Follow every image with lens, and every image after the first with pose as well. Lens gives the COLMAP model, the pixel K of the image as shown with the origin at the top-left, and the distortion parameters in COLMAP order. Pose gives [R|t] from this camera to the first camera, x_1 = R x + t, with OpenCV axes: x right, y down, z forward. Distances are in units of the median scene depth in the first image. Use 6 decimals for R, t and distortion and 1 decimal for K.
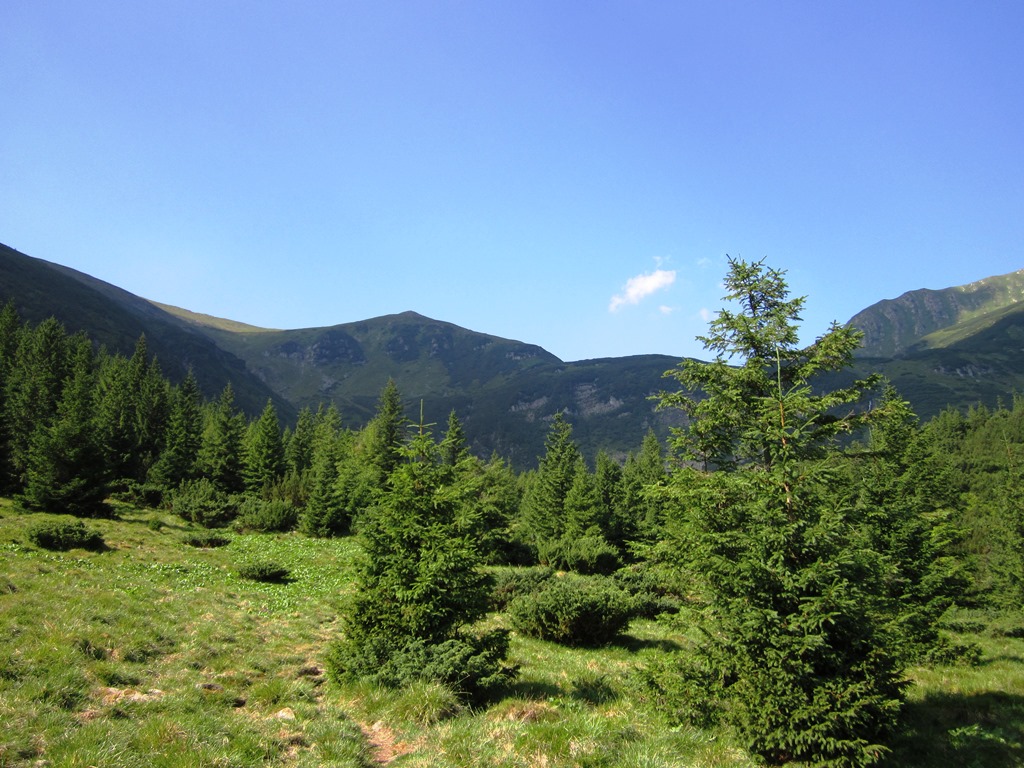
lens RADIAL K [[838.8, 0, 513.5], [0, 838.8, 382.0], [0, 0, 1]] dist [-0.055947, 0.020192]
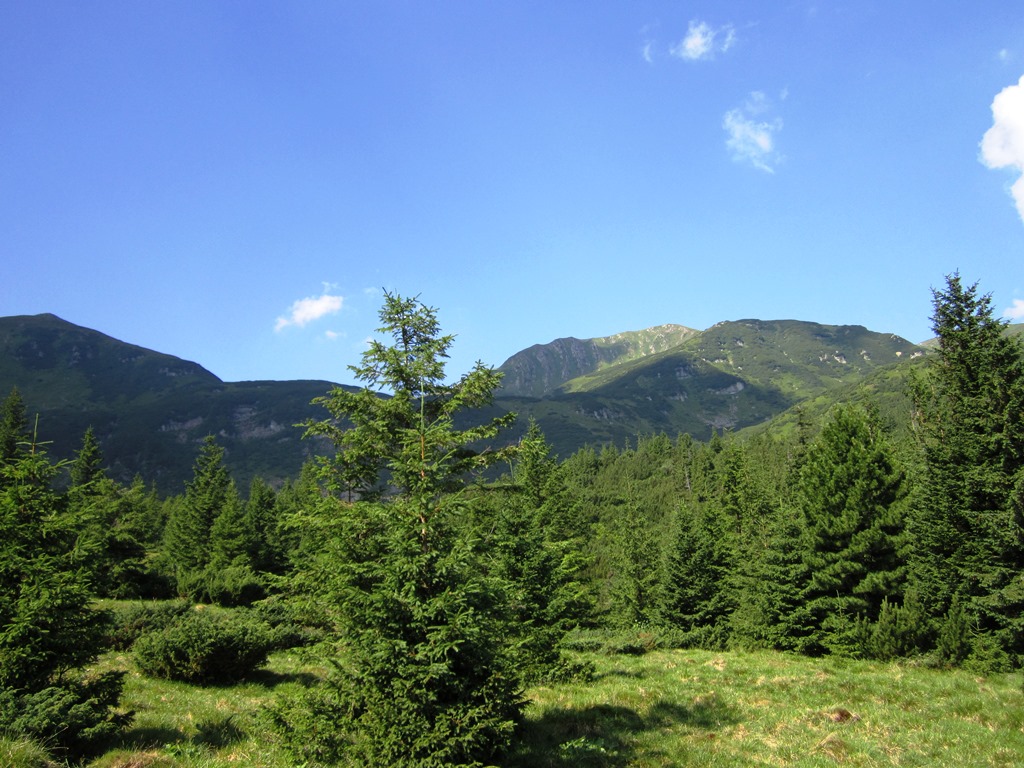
lens RADIAL K [[838.8, 0, 514.5], [0, 838.8, 382.1], [0, 0, 1]] dist [-0.055947, 0.020192]
pose [[0.920911, 0.066715, 0.384021, 0.002092], [-0.054076, 0.997583, -0.043631, -0.000214], [-0.386004, 0.019414, 0.922293, 0.000186]]
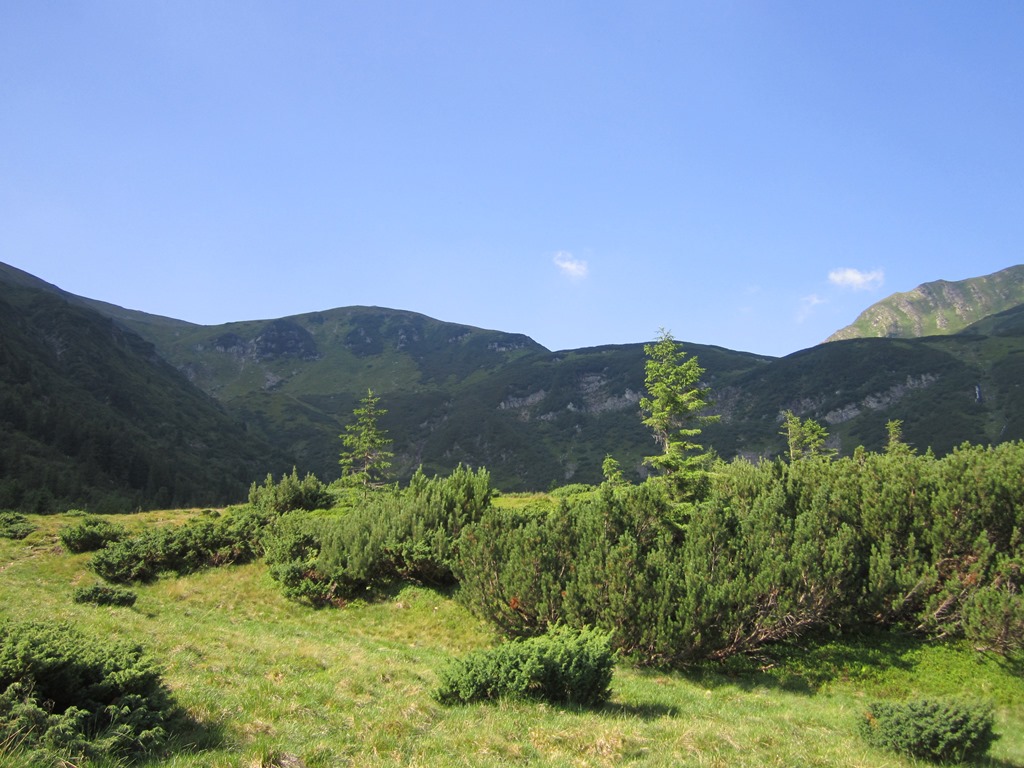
lens RADIAL K [[838.8, 0, 514.3], [0, 838.8, 380.3], [0, 0, 1]] dist [-0.055947, 0.020192]
pose [[0.999201, -0.007349, 0.039277, -0.049514], [0.008160, 0.999756, -0.020542, 0.059037], [-0.039116, 0.020846, 0.999017, 0.513870]]
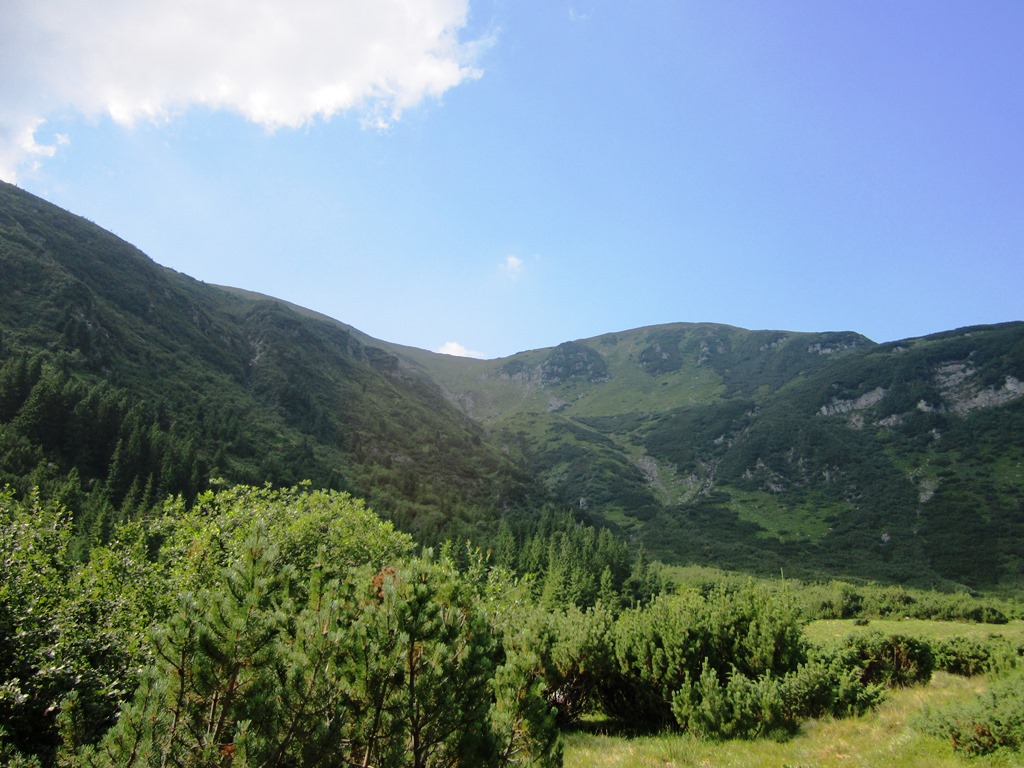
lens RADIAL K [[838.8, 0, 515.1], [0, 838.8, 383.6], [0, 0, 1]] dist [-0.055947, 0.020192]
pose [[0.935546, -0.071074, -0.345981, 0.000613], [0.043700, 0.995310, -0.086299, 0.131730], [0.350492, 0.065618, 0.934264, 0.909763]]
